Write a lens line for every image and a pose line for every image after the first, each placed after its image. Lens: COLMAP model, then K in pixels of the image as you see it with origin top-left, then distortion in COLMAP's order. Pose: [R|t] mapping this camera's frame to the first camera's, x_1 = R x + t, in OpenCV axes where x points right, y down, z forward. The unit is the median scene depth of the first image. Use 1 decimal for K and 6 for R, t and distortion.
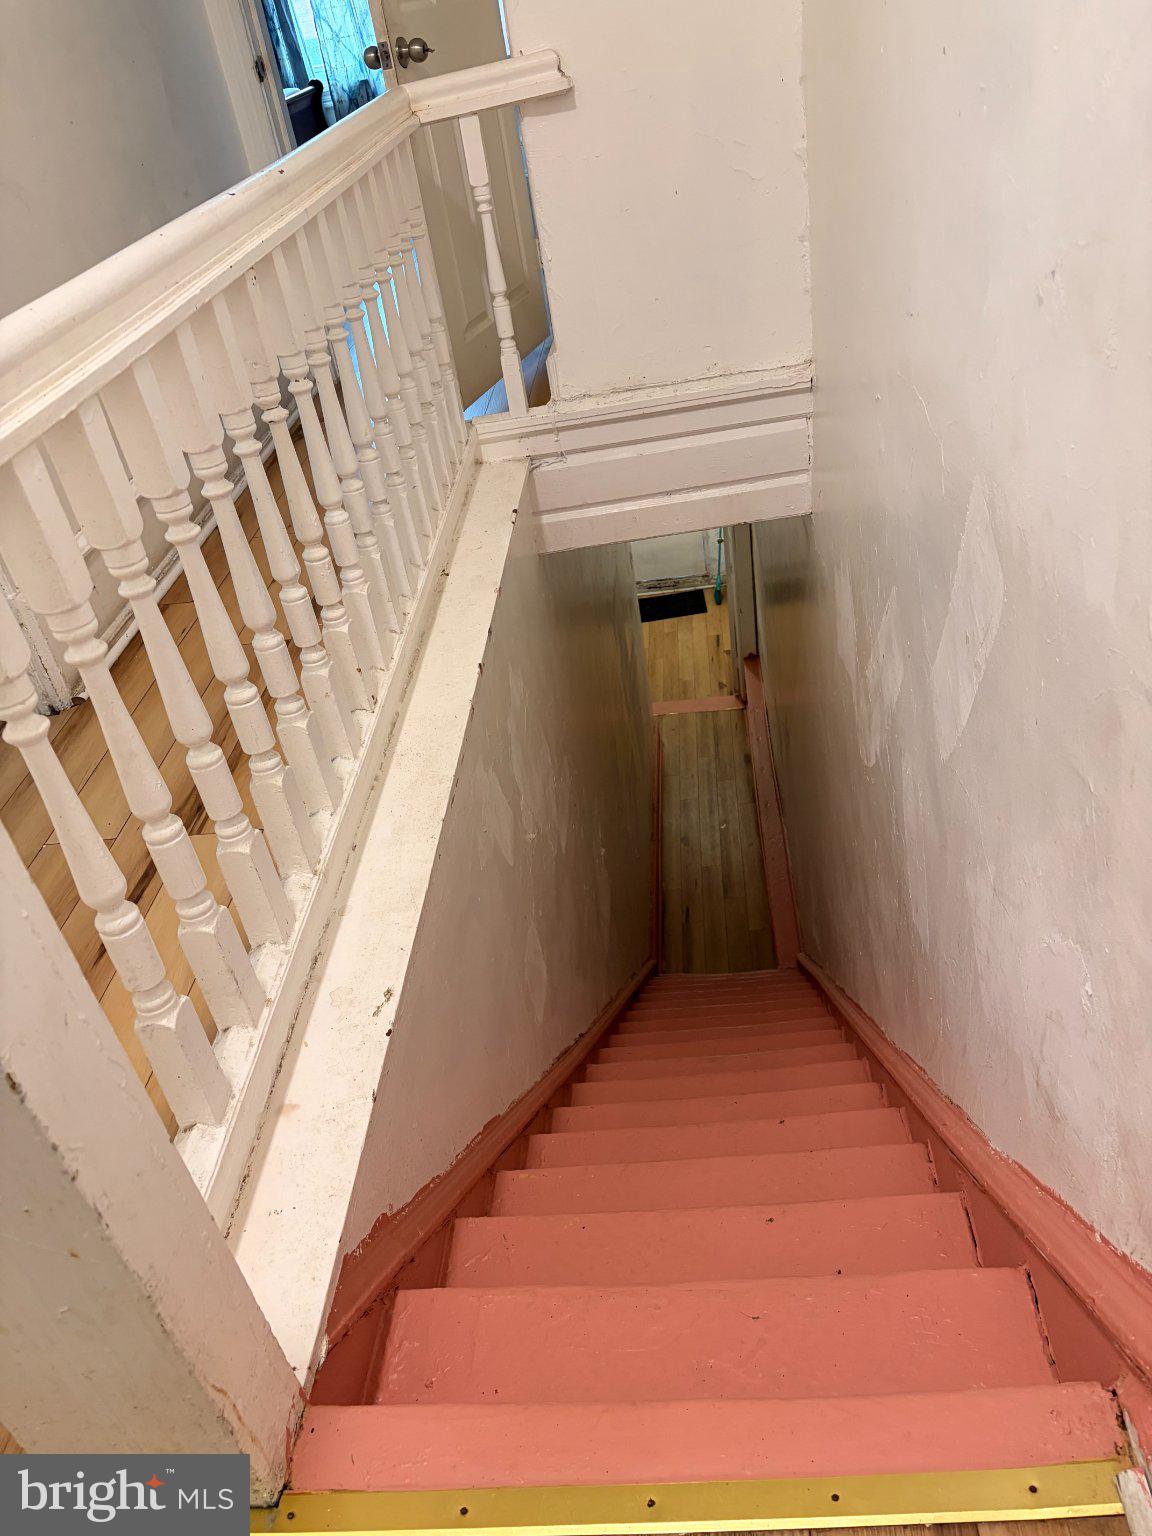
lens RADIAL K [[1157.2, 0, 583.7], [0, 1157.2, 771.2], [0, 0, 1]] dist [0.050999, -0.056745]
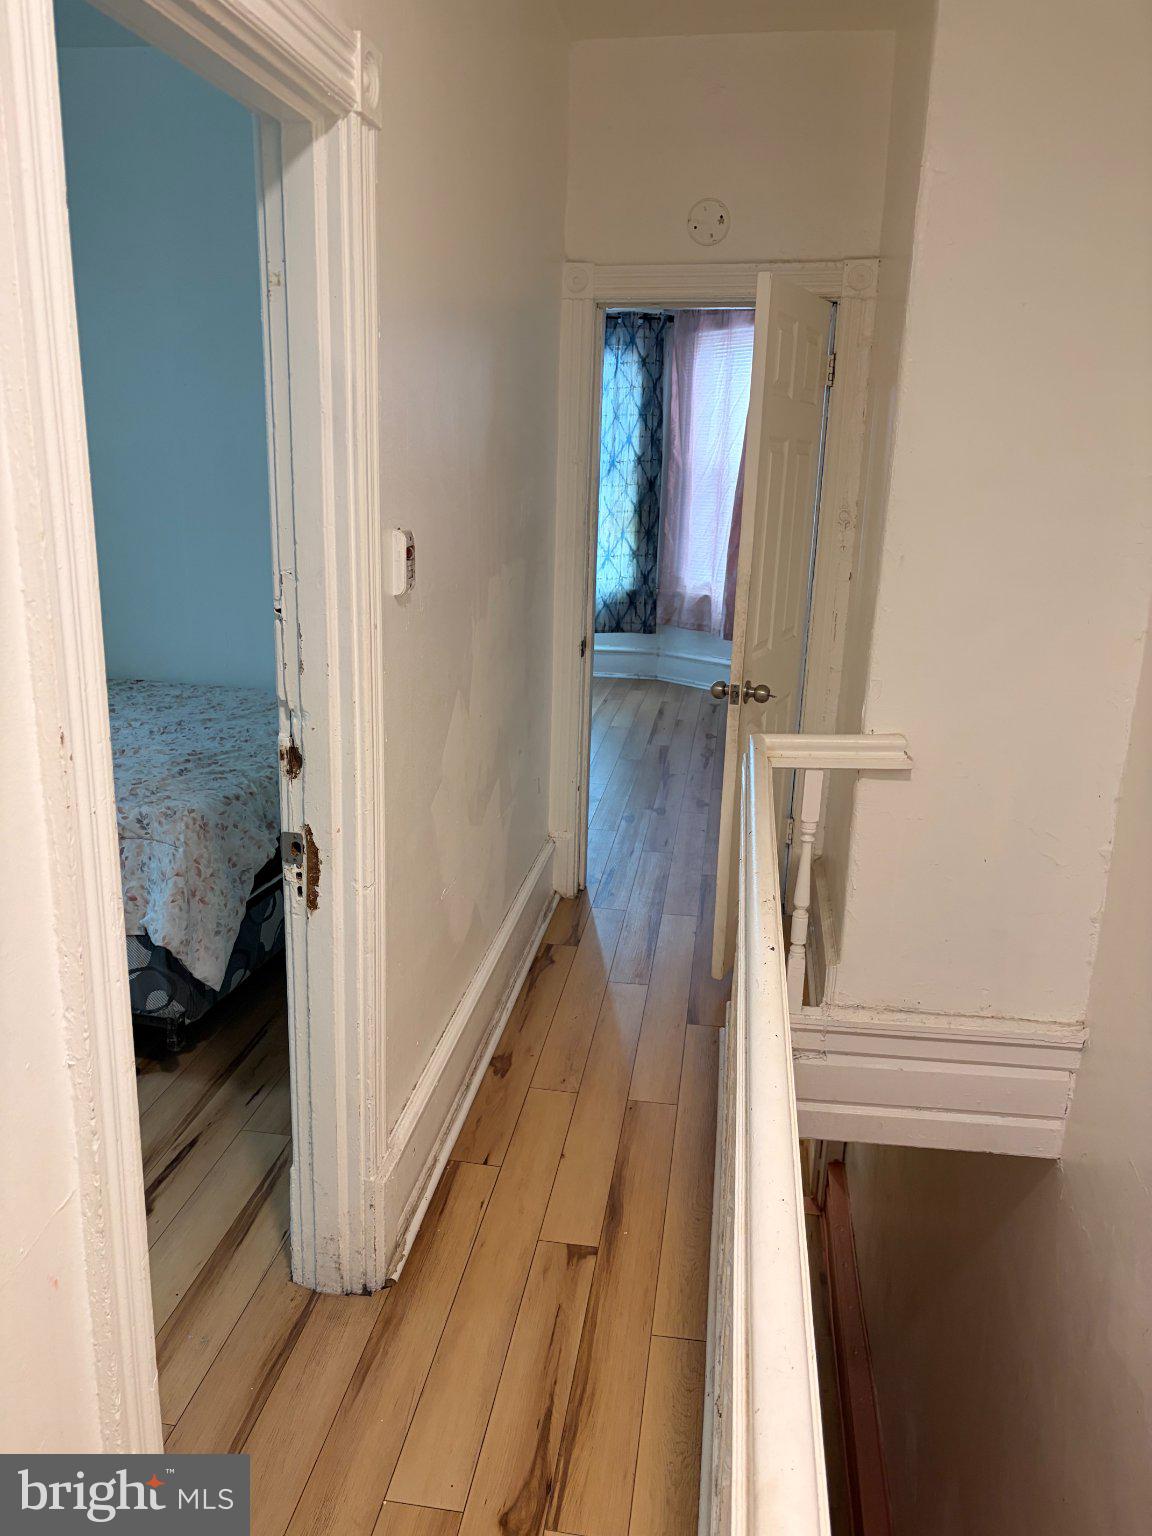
lens RADIAL K [[1157.2, 0, 570.5], [0, 1157.2, 781.5], [0, 0, 1]] dist [0.050999, -0.056745]
pose [[0.980283, 0.192034, -0.046570, -0.246457], [-0.196924, 0.929929, -0.310569, -0.136926], [-0.016333, 0.313616, 0.949410, -0.053858]]
